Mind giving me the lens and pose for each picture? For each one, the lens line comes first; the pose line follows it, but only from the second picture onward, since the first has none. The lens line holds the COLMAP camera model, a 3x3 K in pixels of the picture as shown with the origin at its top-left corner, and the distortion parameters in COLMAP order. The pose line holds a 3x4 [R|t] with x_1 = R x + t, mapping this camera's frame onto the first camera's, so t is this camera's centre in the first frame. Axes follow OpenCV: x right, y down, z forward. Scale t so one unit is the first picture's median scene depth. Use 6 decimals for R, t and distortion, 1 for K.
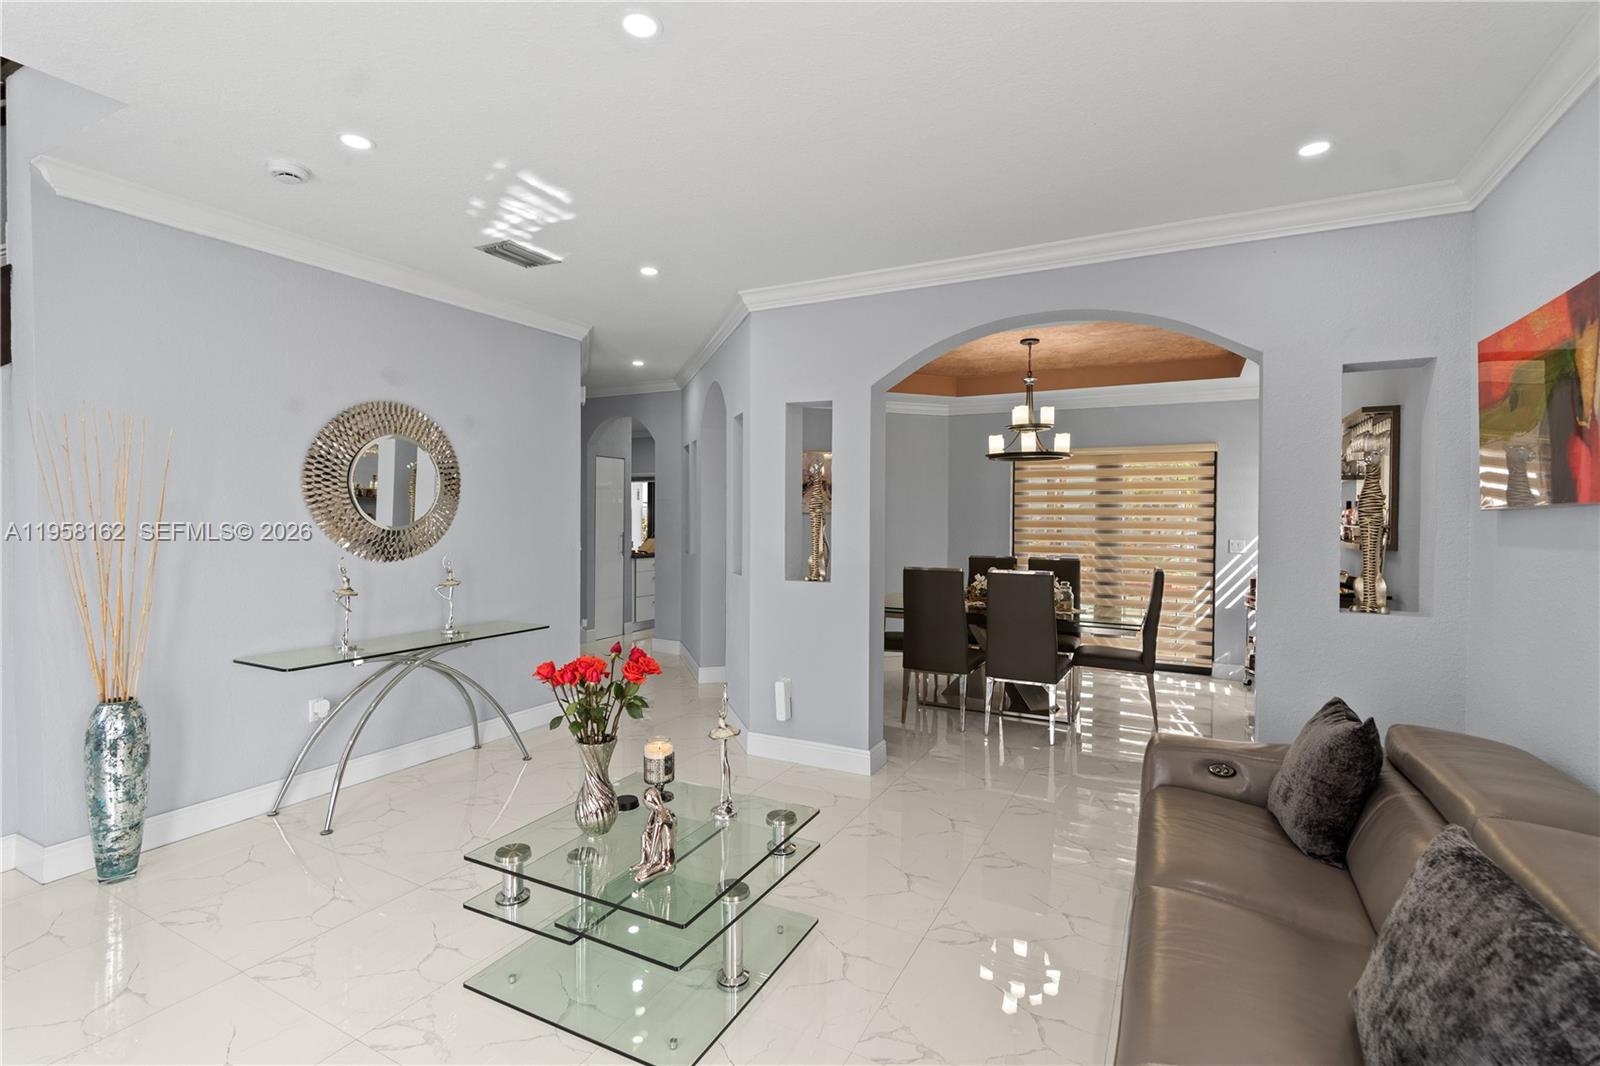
lens RADIAL K [[727.7, 0, 800.8], [0, 727.7, 518.5], [0, 0, 1]] dist [-0.006054, 0.000864]
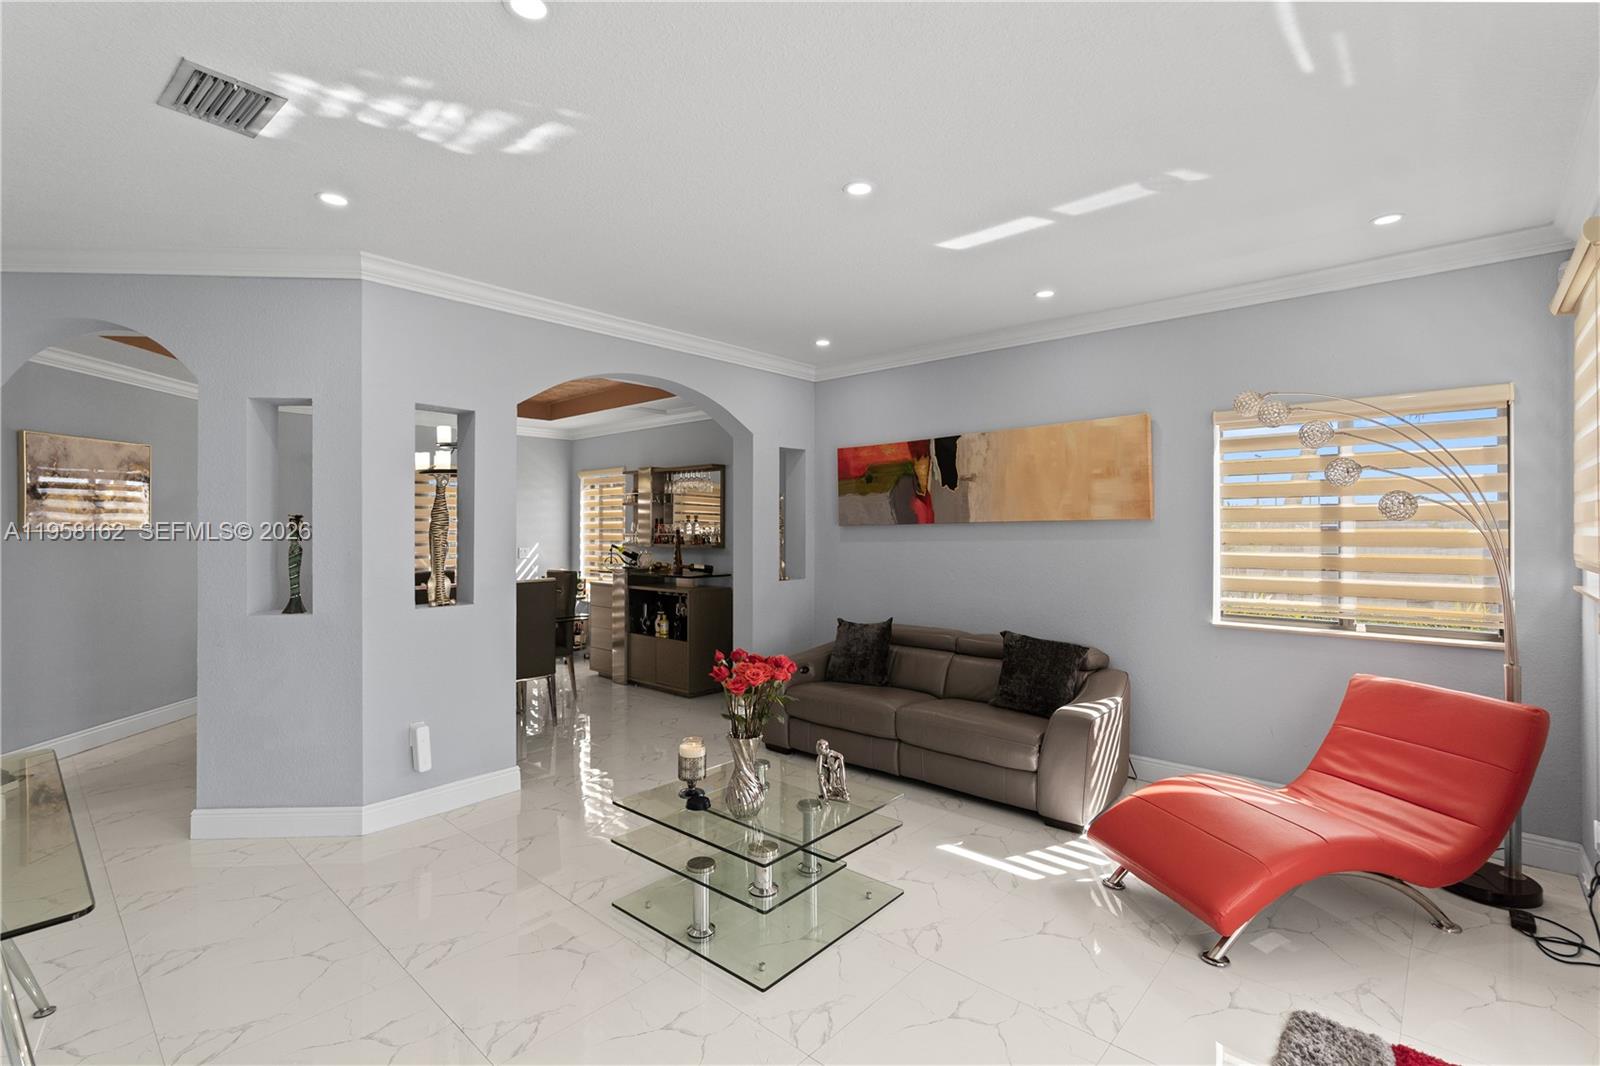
lens RADIAL K [[727.7, 0, 800.3], [0, 727.7, 527.8], [0, 0, 1]] dist [-0.006054, 0.000864]
pose [[0.245372, -0.009675, 0.969381, -0.591262], [0.009311, 0.999928, 0.007623, -0.011447], [-0.969384, 0.007155, 0.245444, 0.282735]]
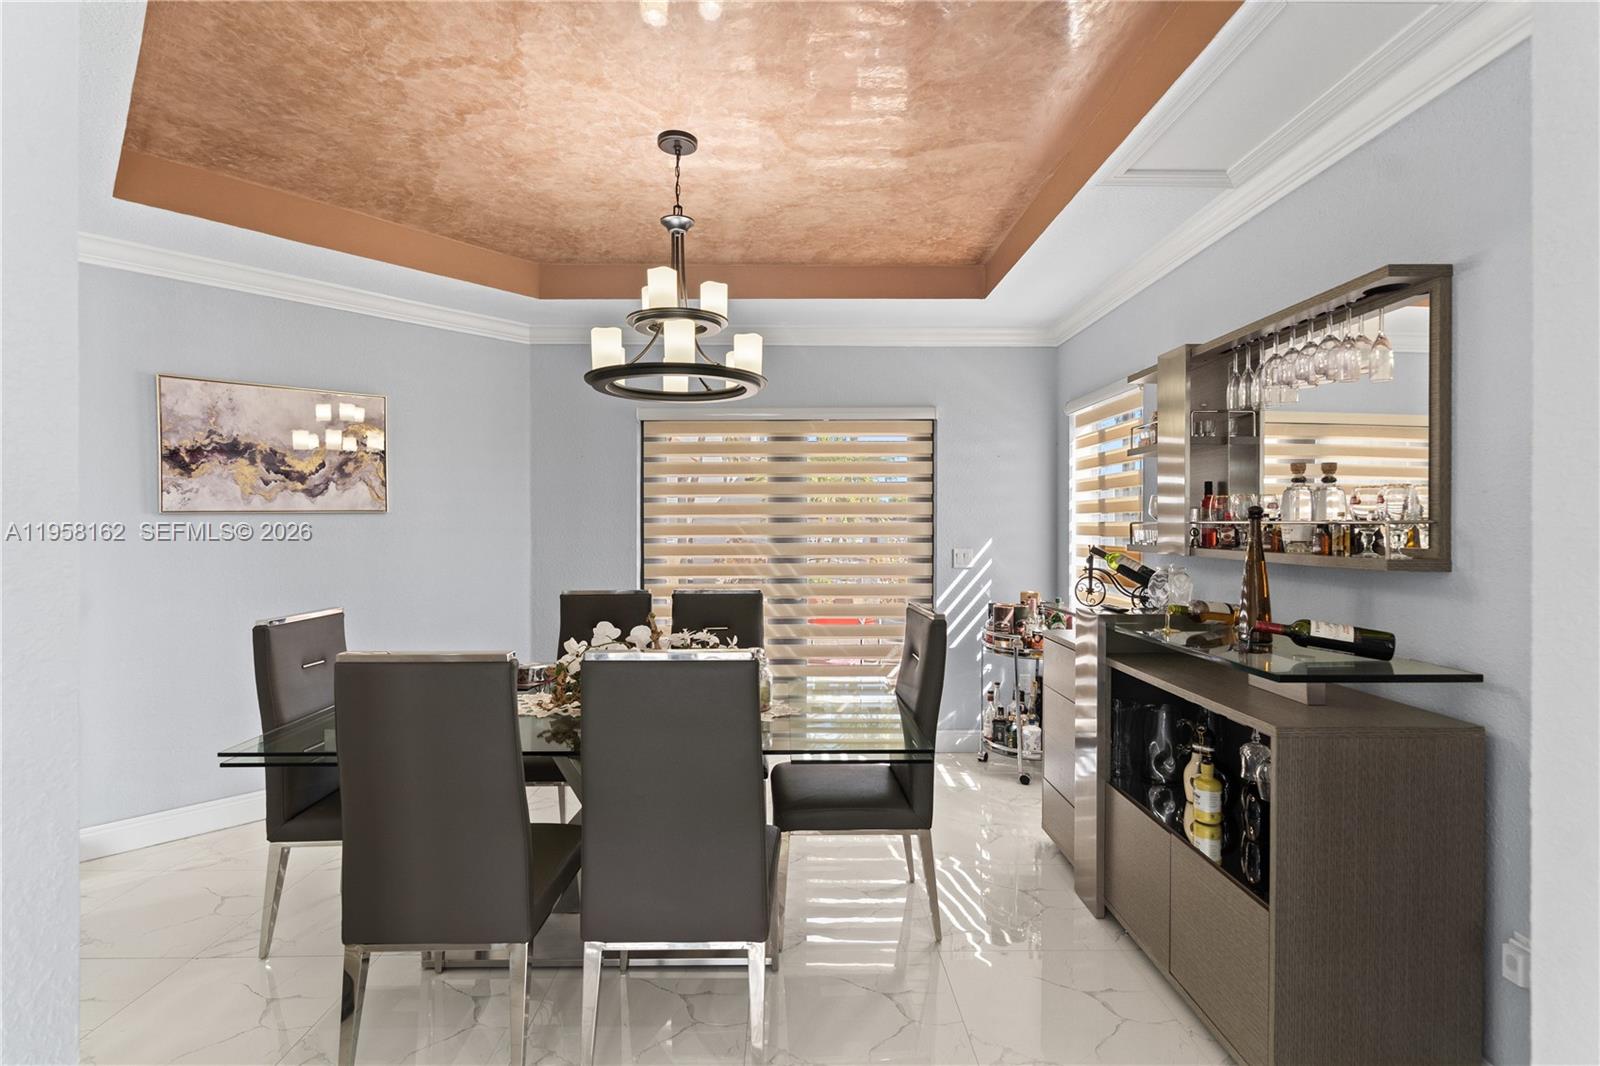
lens RADIAL K [[727.7, 0, 792.1], [0, 727.7, 522.0], [0, 0, 1]] dist [-0.006054, 0.000864]
pose [[0.880807, -0.008153, 0.473405, 0.159023], [0.011662, 0.999922, -0.004477, 0.006785], [-0.473331, 0.009464, 0.880834, 0.563701]]
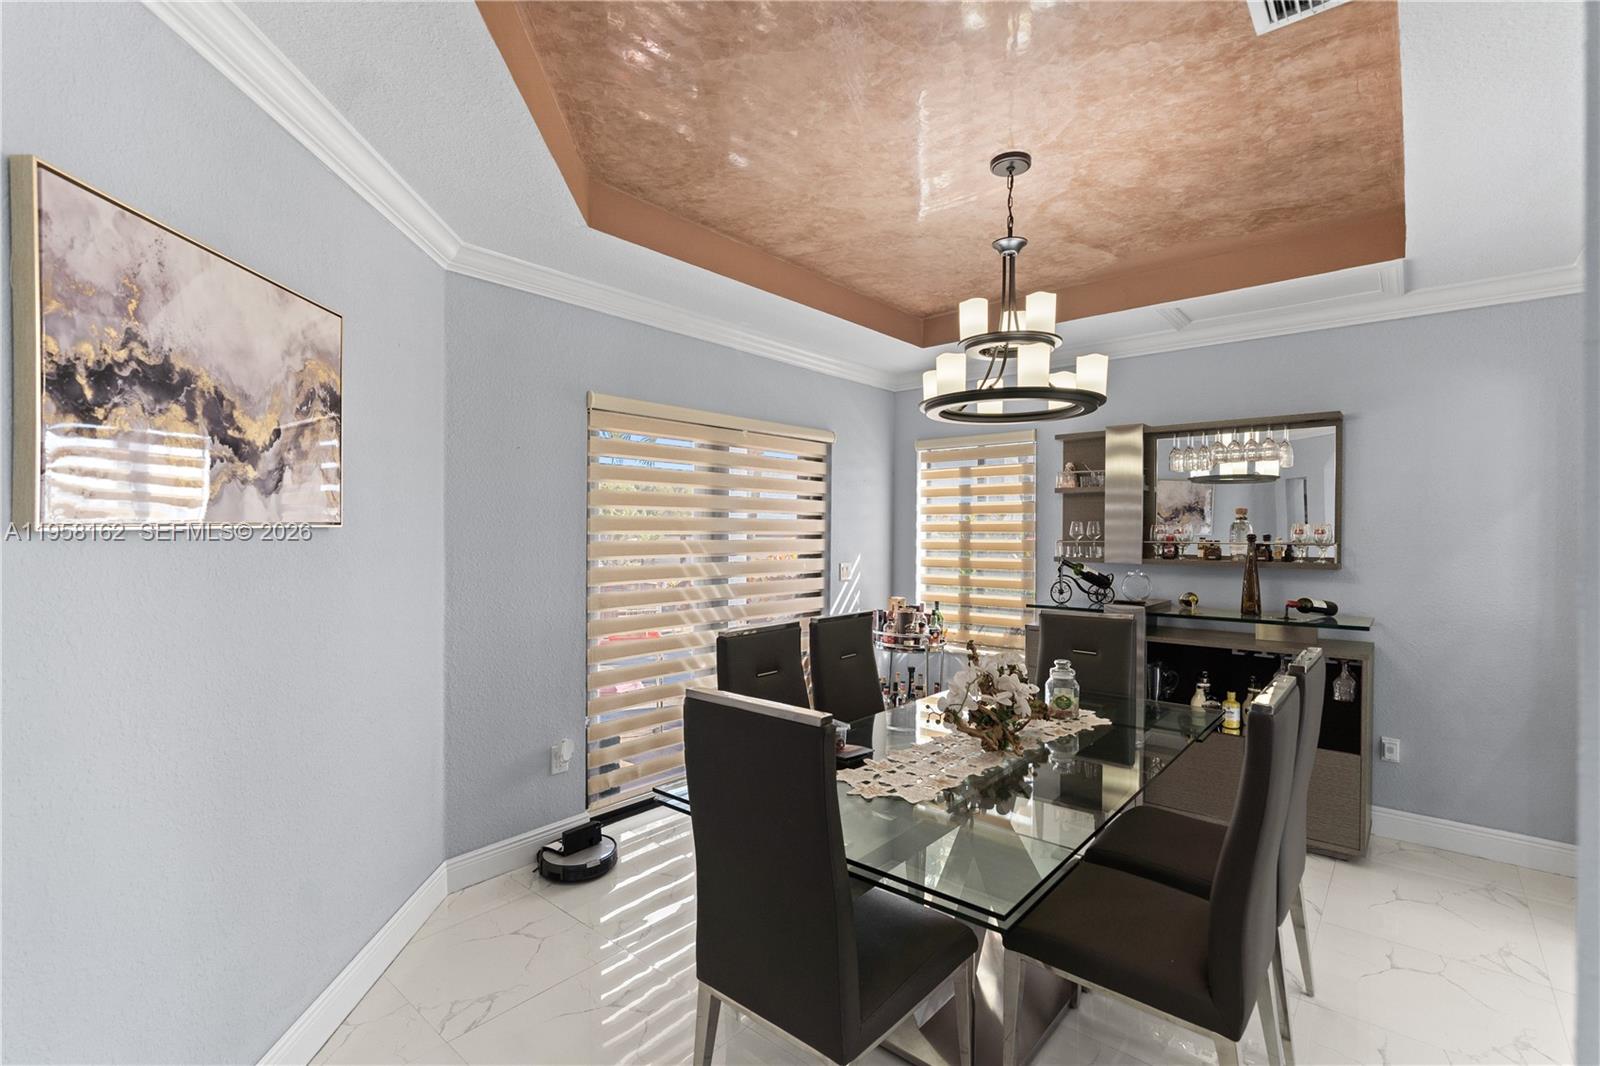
lens RADIAL K [[727.7, 0, 806.1], [0, 727.7, 535.1], [0, 0, 1]] dist [-0.006054, 0.000864]
pose [[0.225450, -0.009888, 0.974205, -0.179330], [0.005612, 0.999945, 0.008850, -0.007901], [-0.974239, 0.003472, 0.225493, 1.048349]]
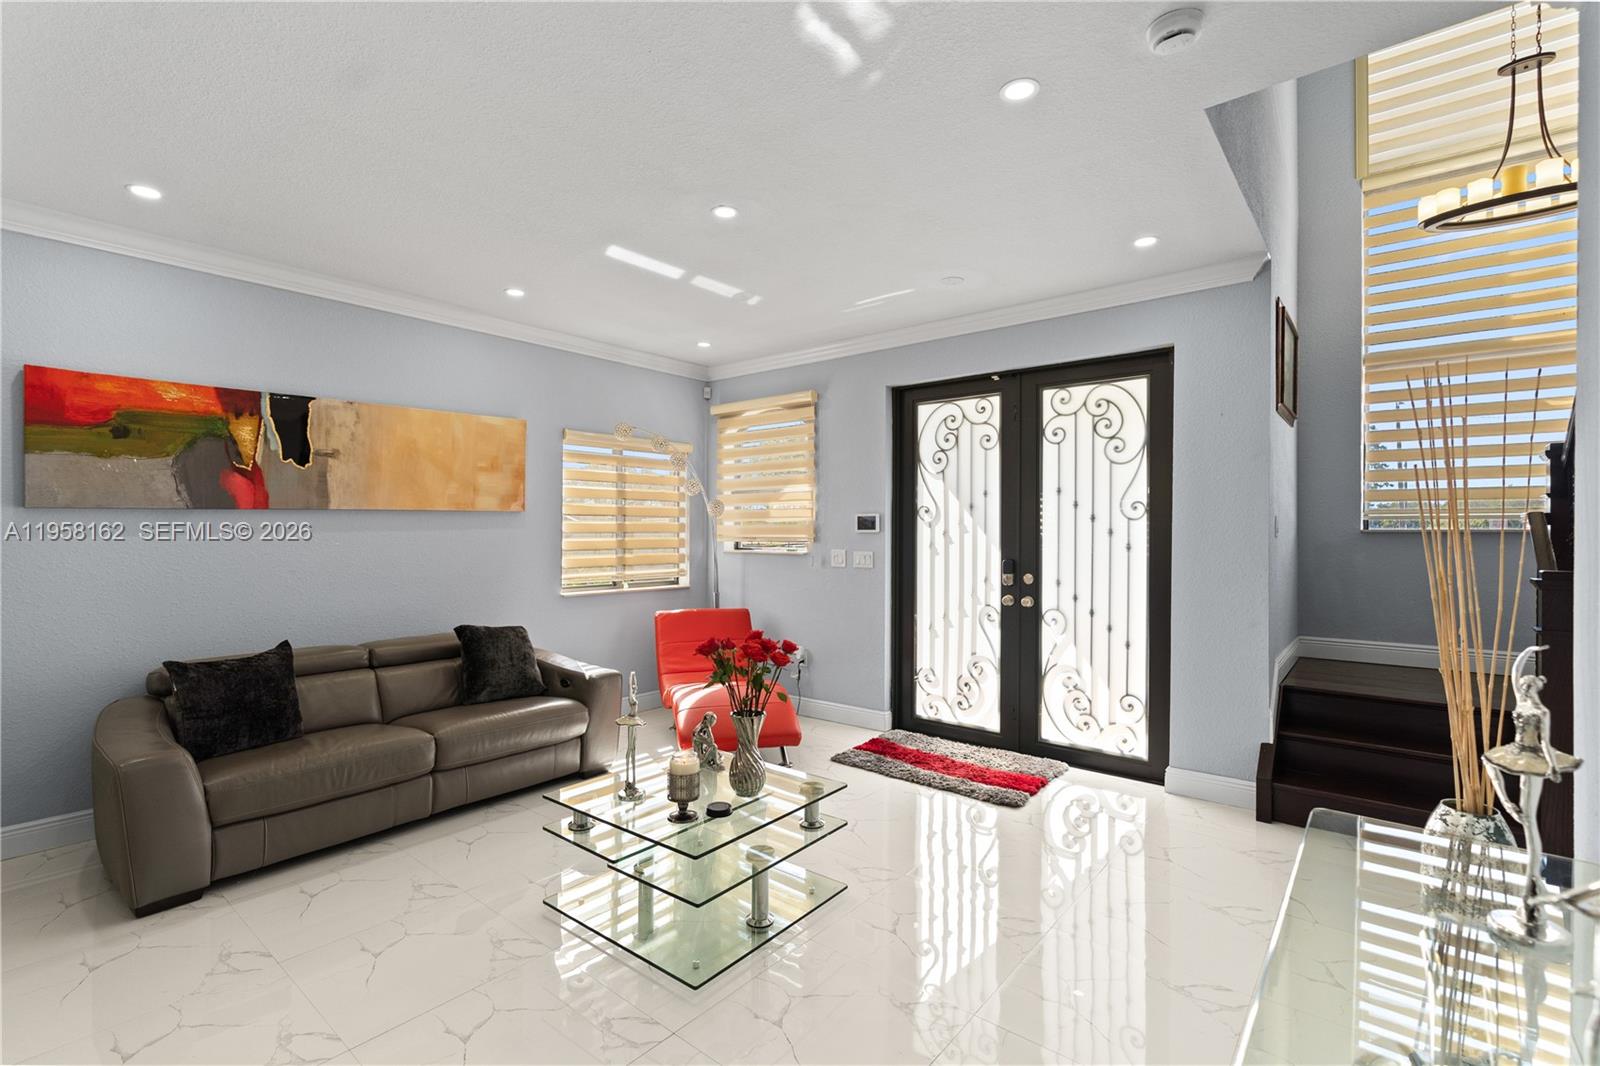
lens RADIAL K [[727.7, 0, 789.9], [0, 727.7, 526.8], [0, 0, 1]] dist [-0.006054, 0.000864]
pose [[-0.976746, -0.011065, 0.214116, -0.256753], [-0.010508, 0.999938, 0.003741, 0.000773], [-0.214144, 0.001404, -0.976801, 0.923163]]
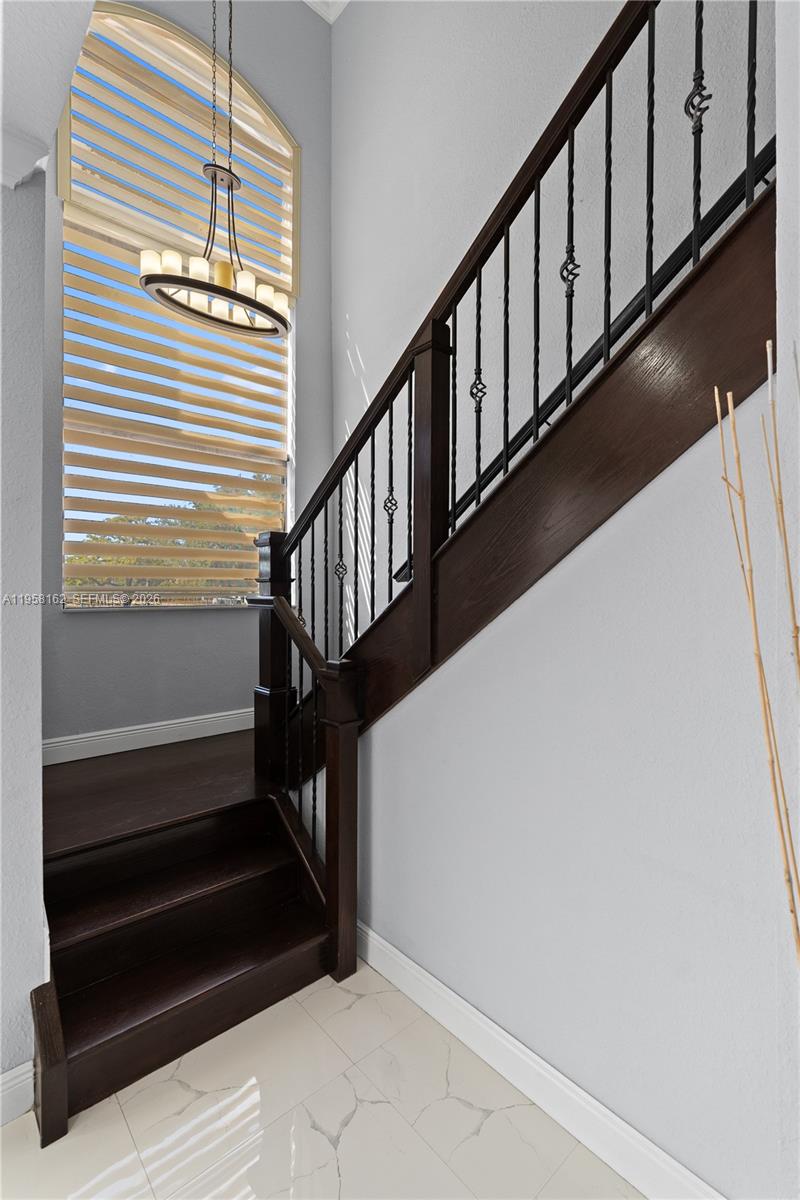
lens RADIAL K [[545.8, 0, 406.7], [0, 545.8, 594.8], [0, 0, 1]] dist [-0.006054, 0.000864]
pose [[-0.346409, -0.008928, -0.938041, -0.335392], [-0.016653, 0.999856, -0.003366, -0.016553], [0.937936, 0.014455, -0.346508, 0.464240]]
